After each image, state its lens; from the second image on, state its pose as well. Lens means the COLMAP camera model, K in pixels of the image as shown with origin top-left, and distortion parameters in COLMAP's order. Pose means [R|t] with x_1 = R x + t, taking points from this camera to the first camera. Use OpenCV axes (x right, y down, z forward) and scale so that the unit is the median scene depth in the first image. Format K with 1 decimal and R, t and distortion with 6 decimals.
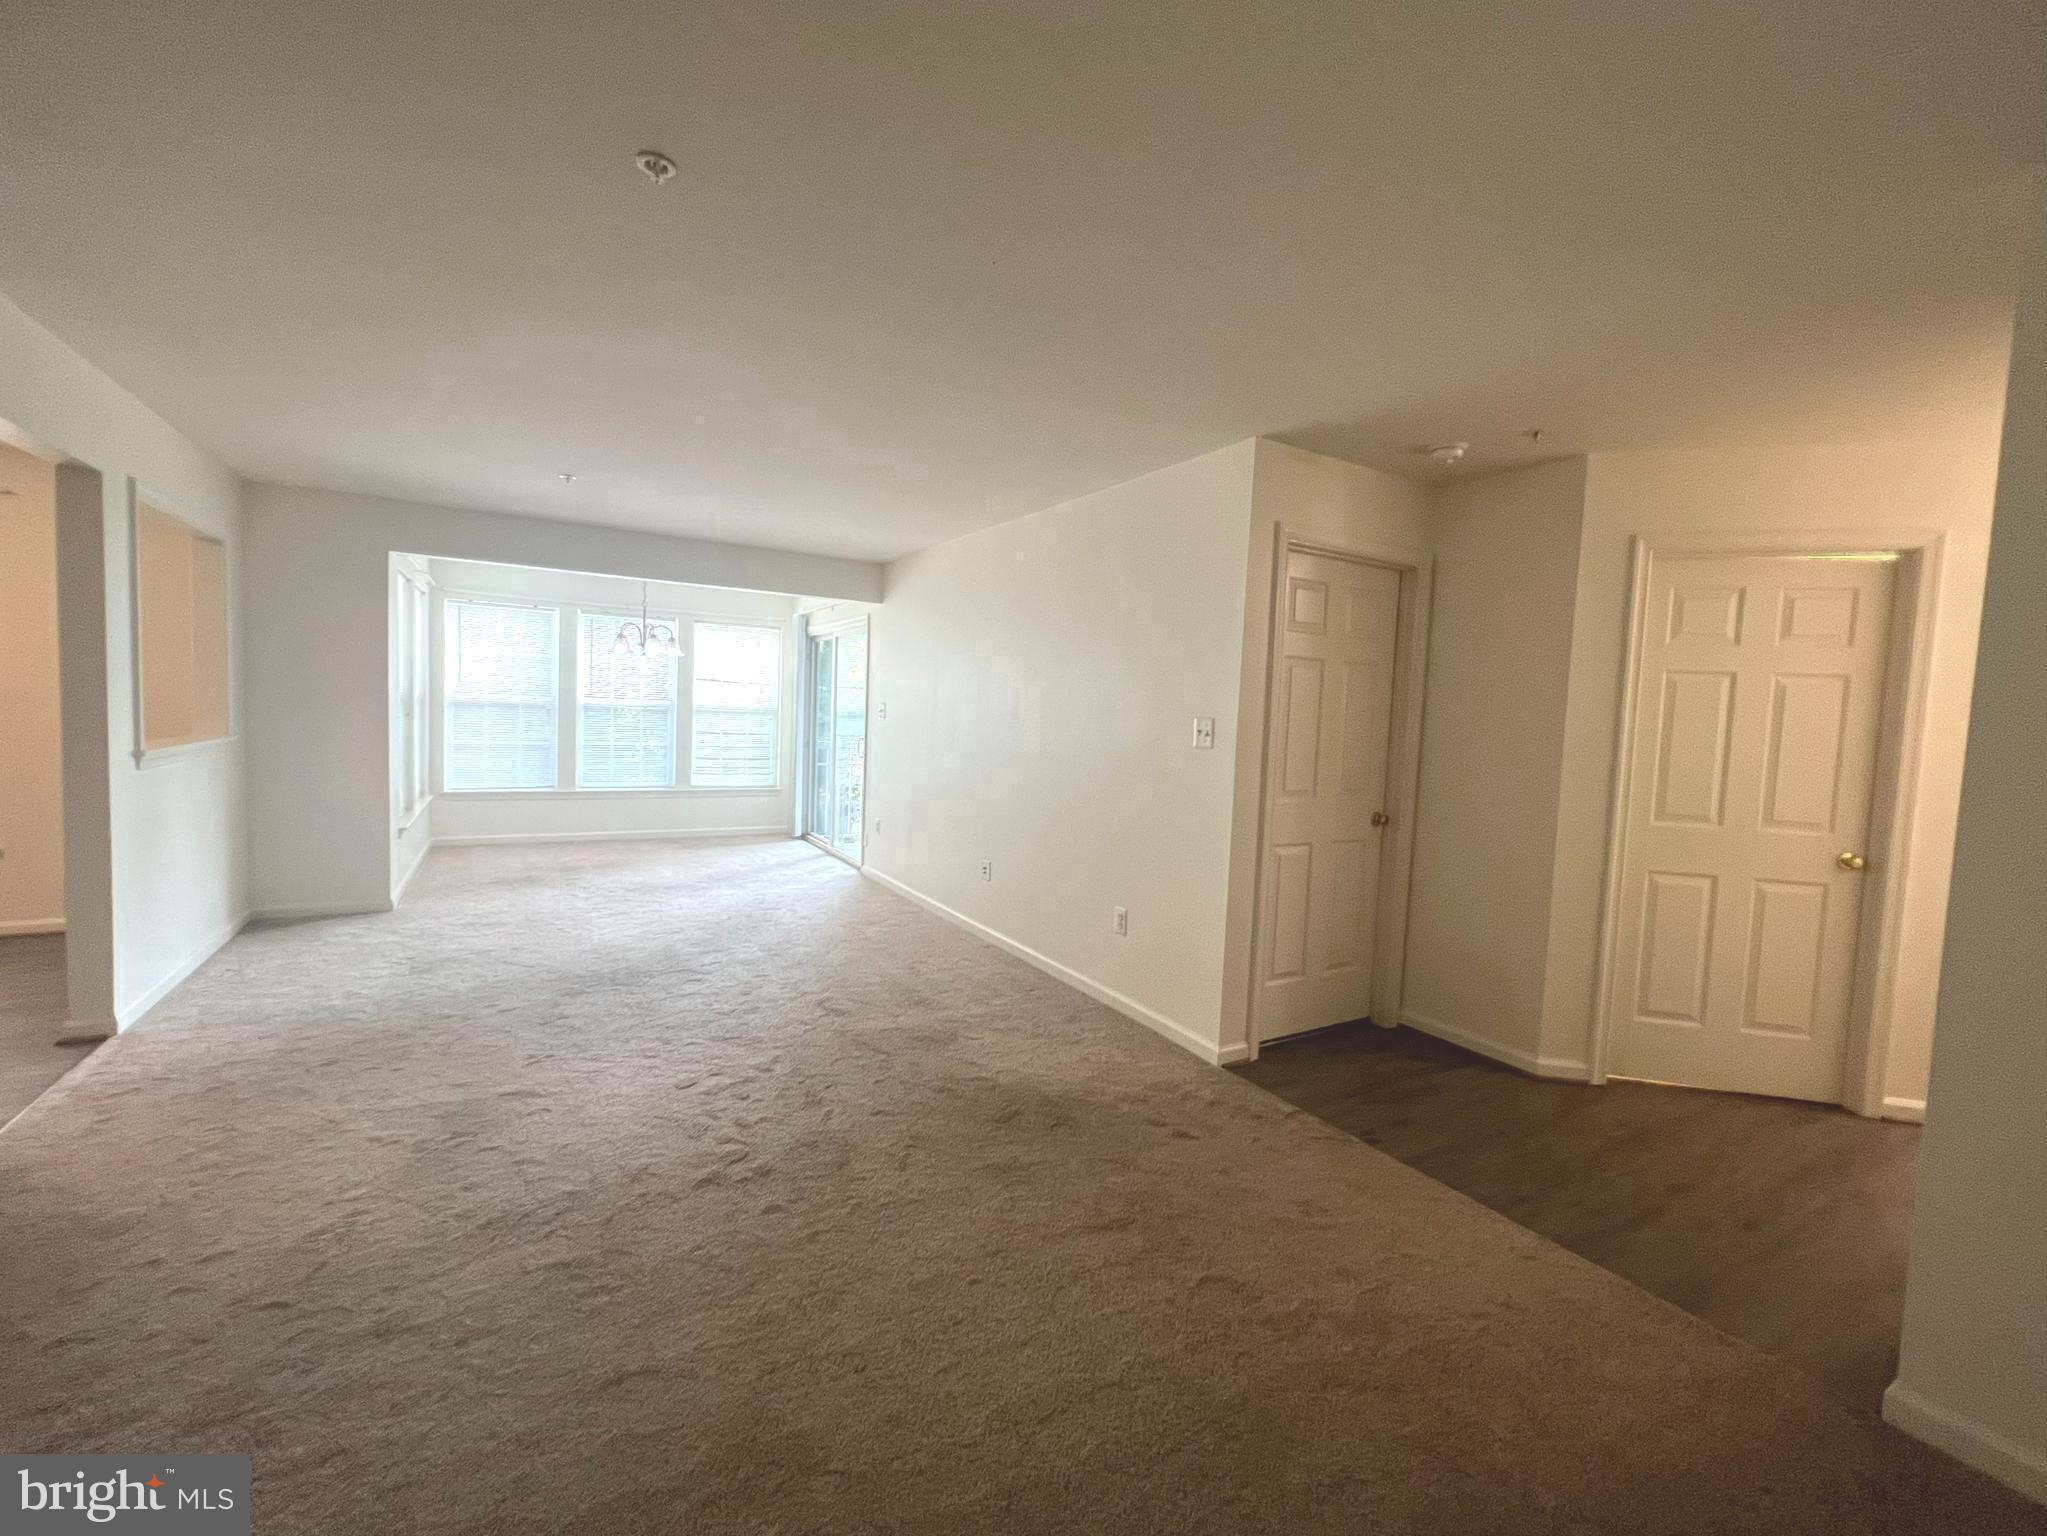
lens RADIAL K [[858.8, 0, 1021.2], [0, 858.8, 765.4], [0, 0, 1]] dist [0.001064, 0.000308]
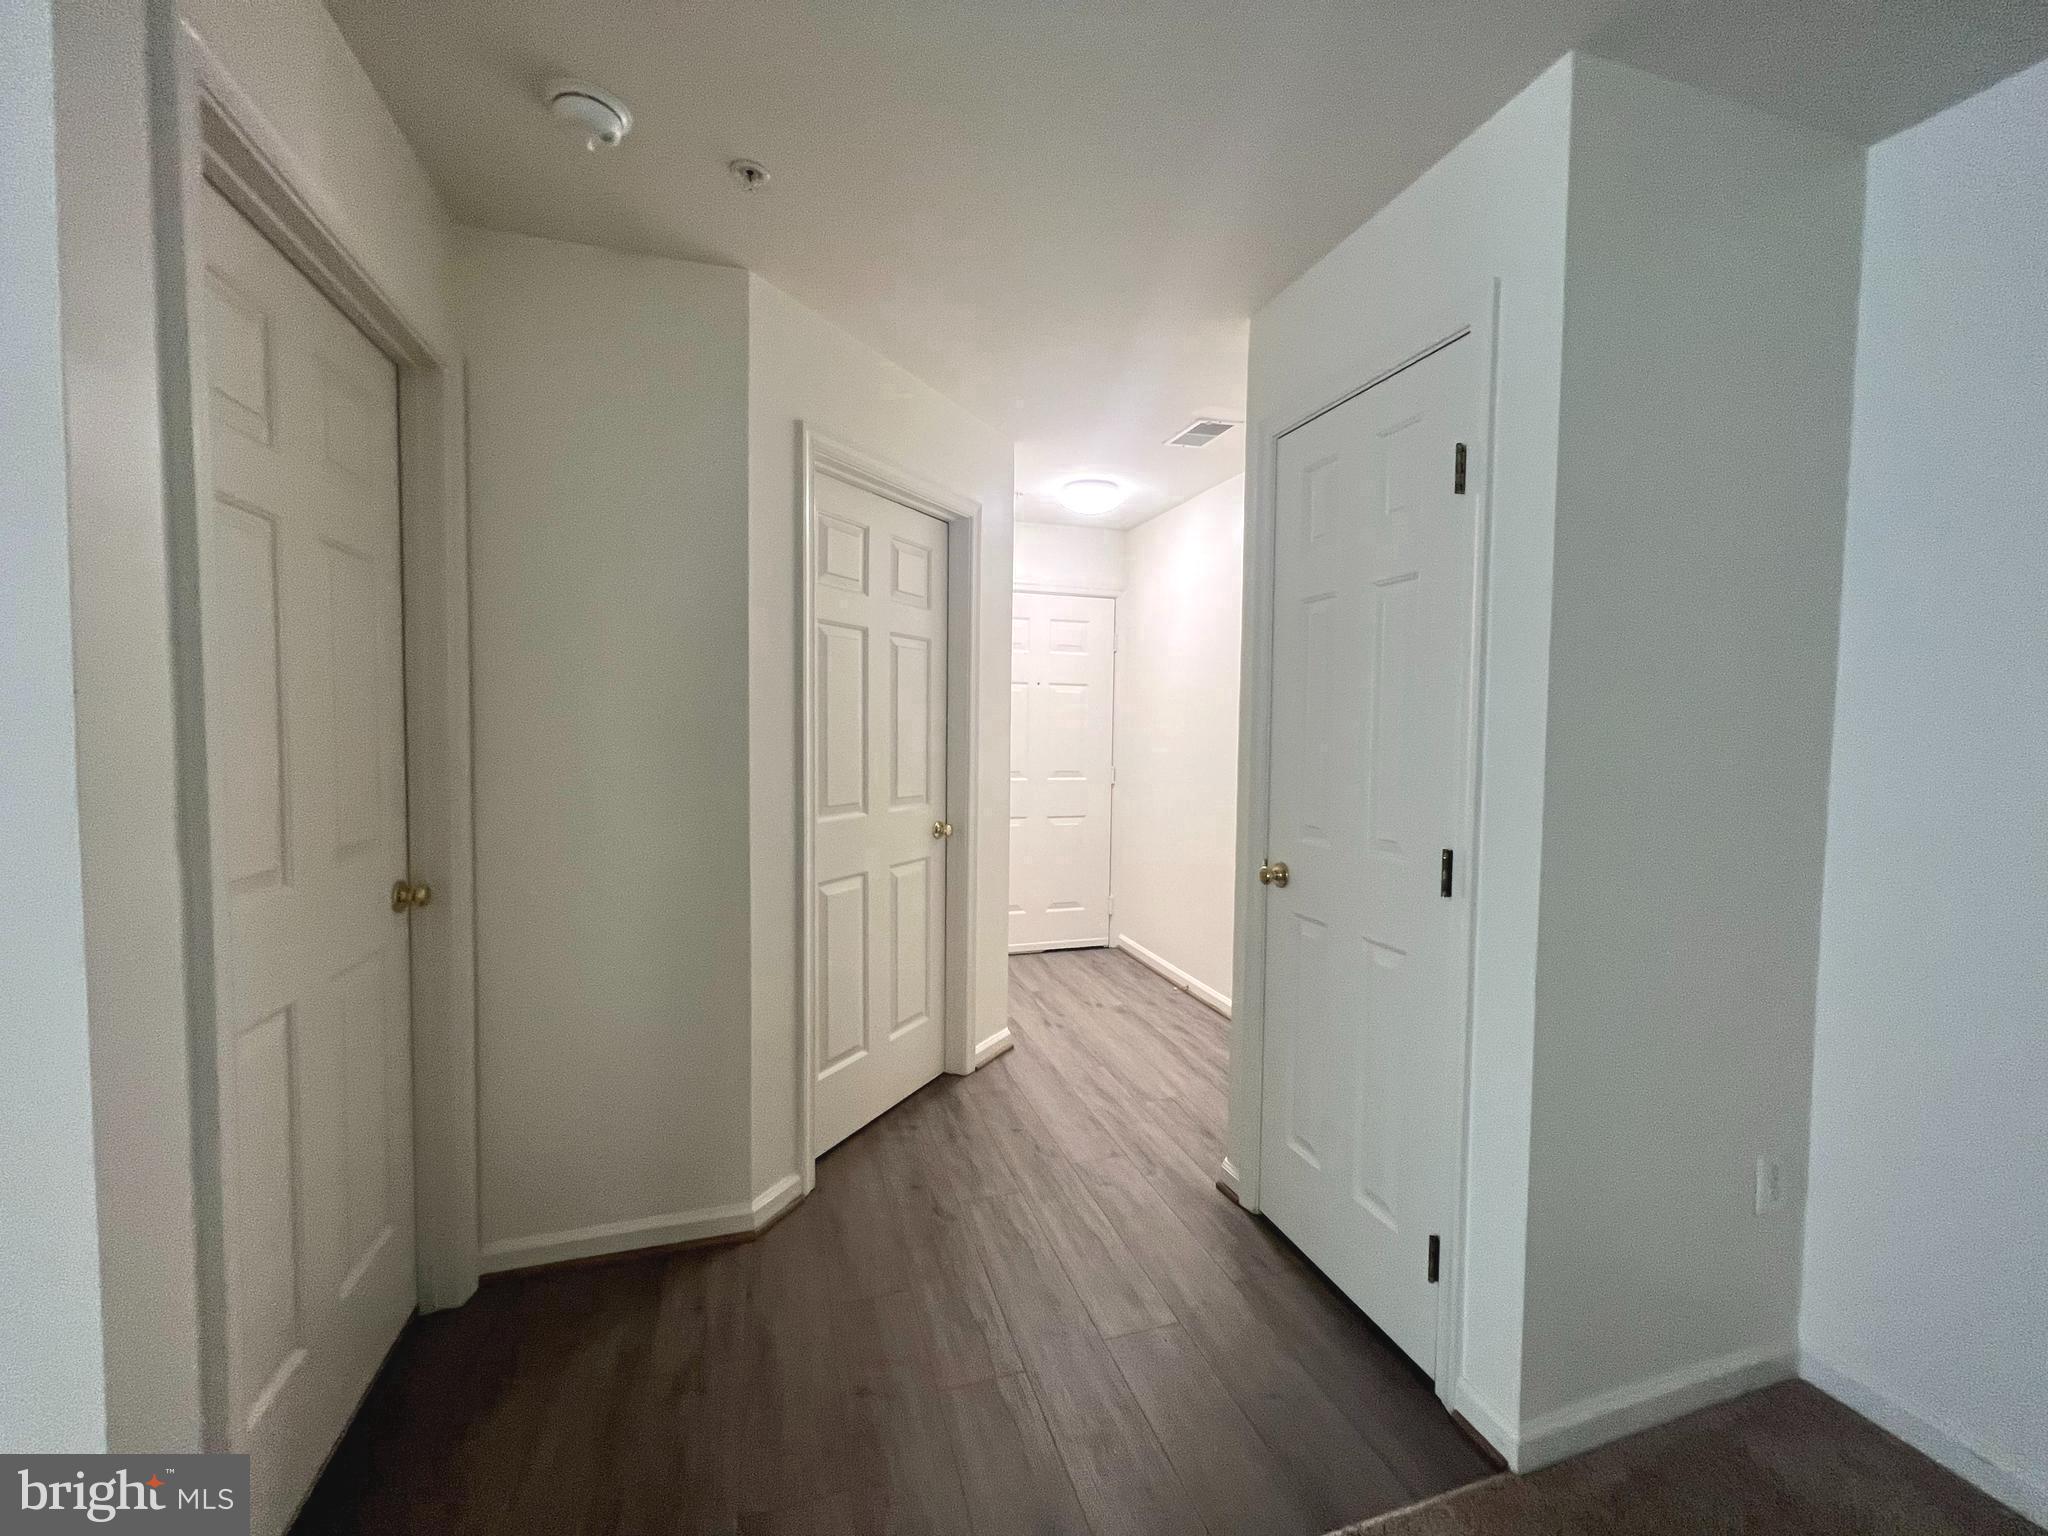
lens RADIAL K [[825.7, 0, 1020.6], [0, 825.7, 765.6], [0, 0, 1]] dist [-0.003877, 0.002060]
pose [[0.213333, -0.086644, 0.973130, 0.060791], [0.058464, 0.995407, 0.075811, -0.022473], [-0.975229, 0.040720, 0.217419, 0.597698]]
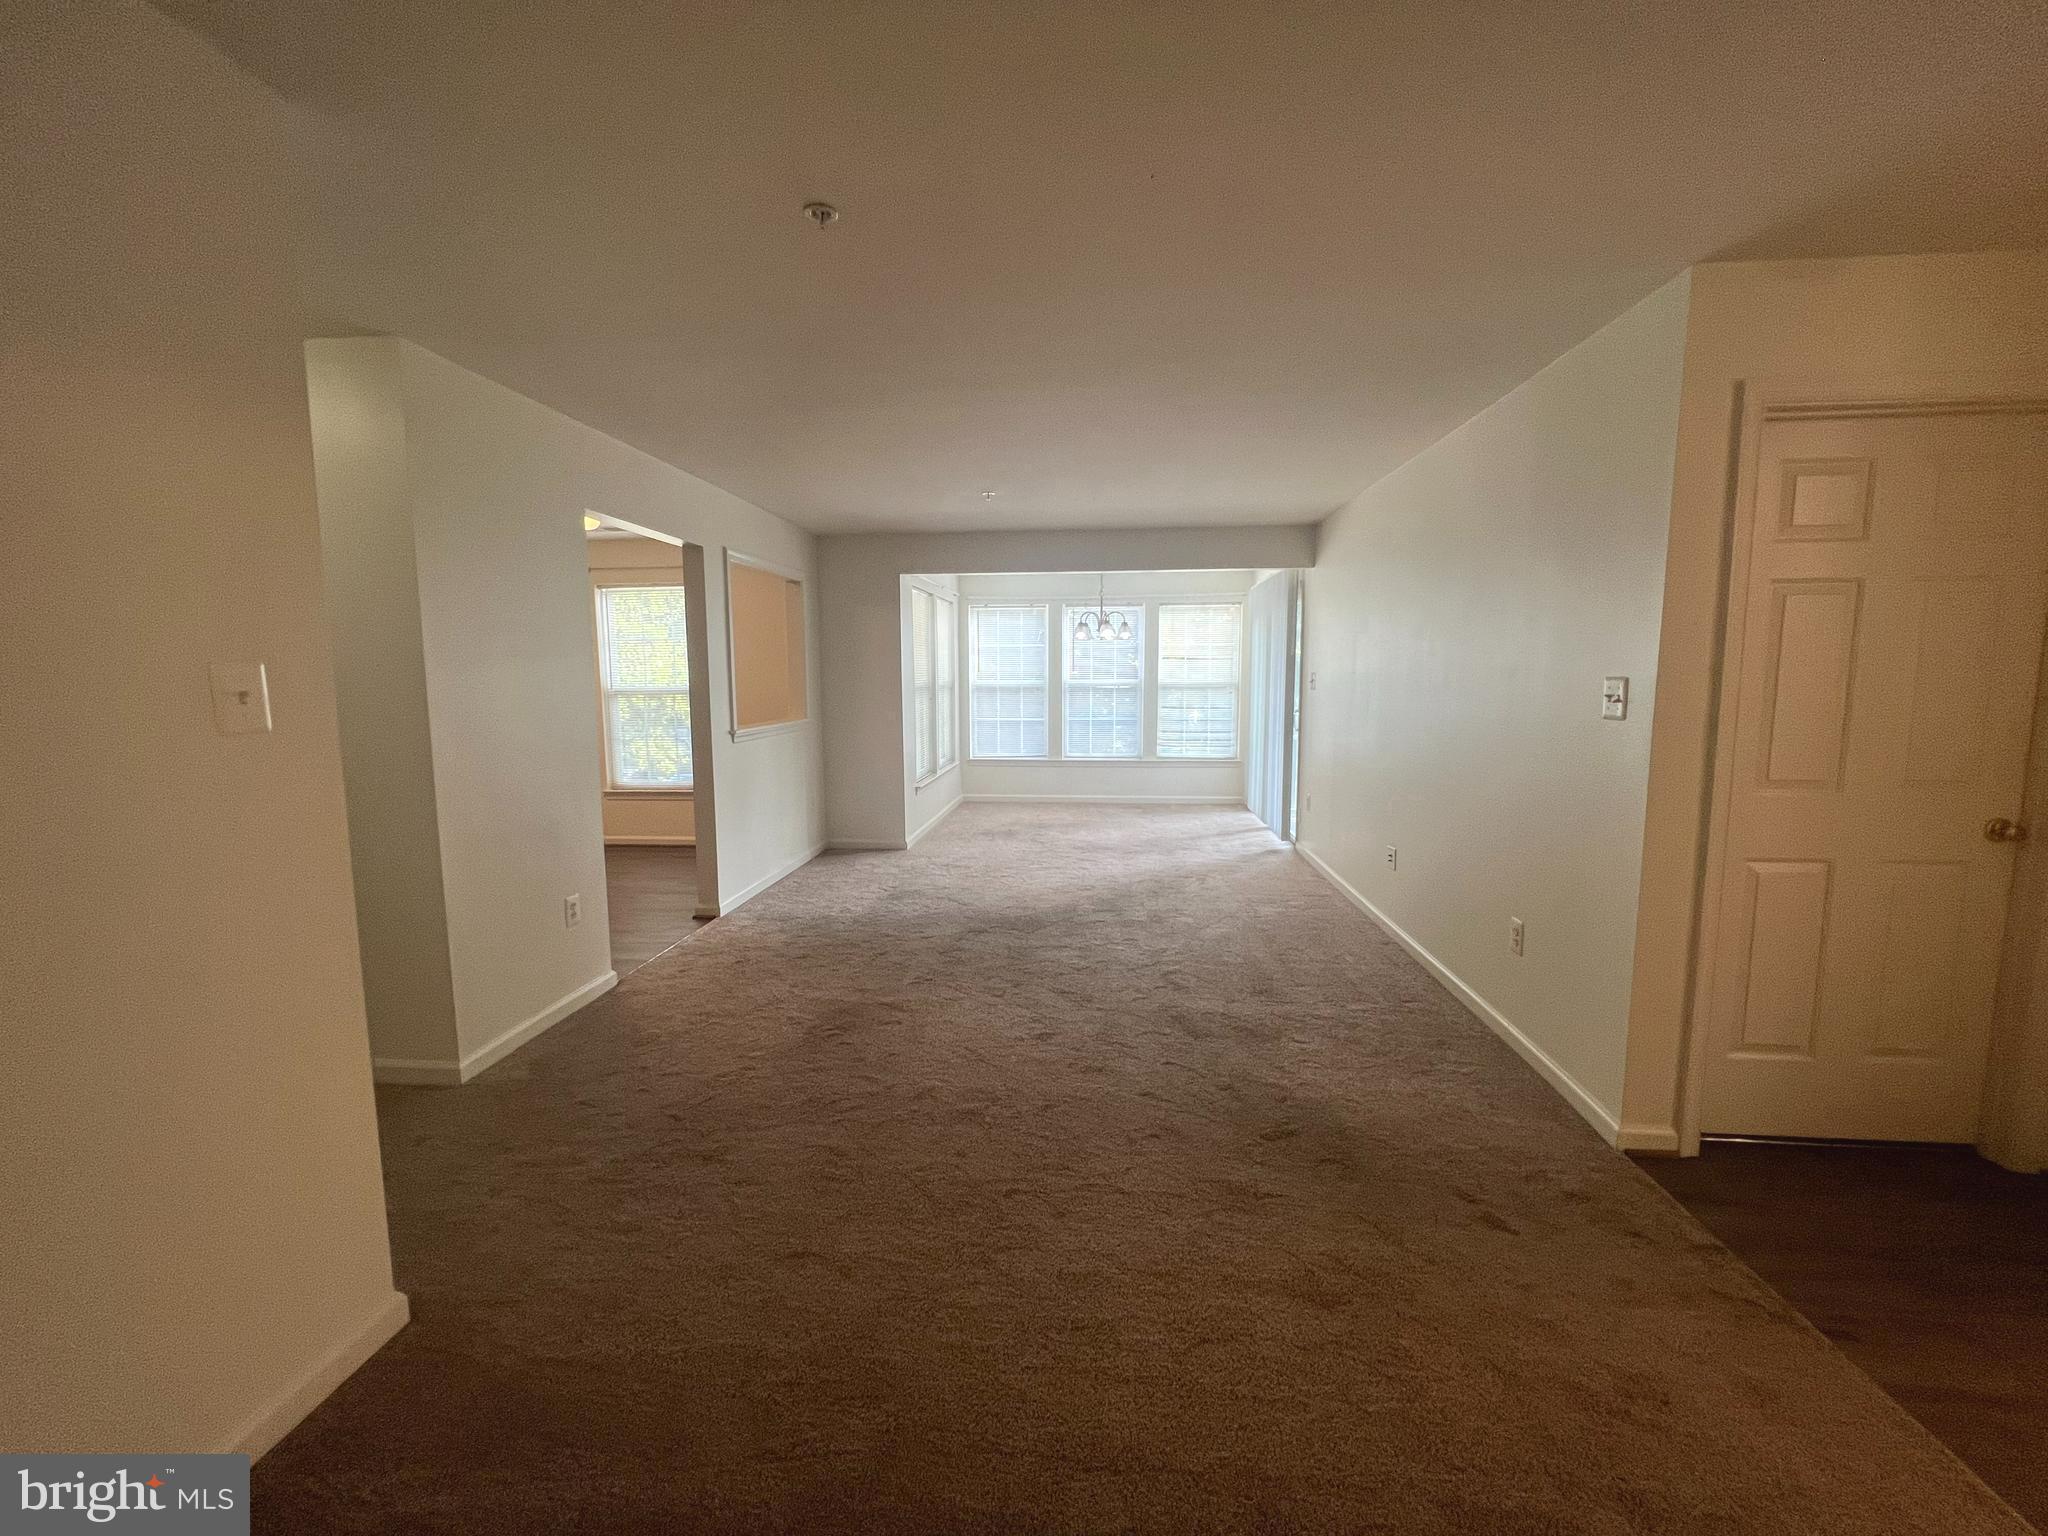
lens RADIAL K [[825.7, 0, 1020.6], [0, 825.7, 765.6], [0, 0, 1]] dist [-0.003877, 0.002060]
pose [[0.807816, 0.019812, -0.589102, 0.203989], [0.001501, 0.999363, 0.035668, -0.005448], [0.589433, -0.029698, 0.807271, 0.121290]]
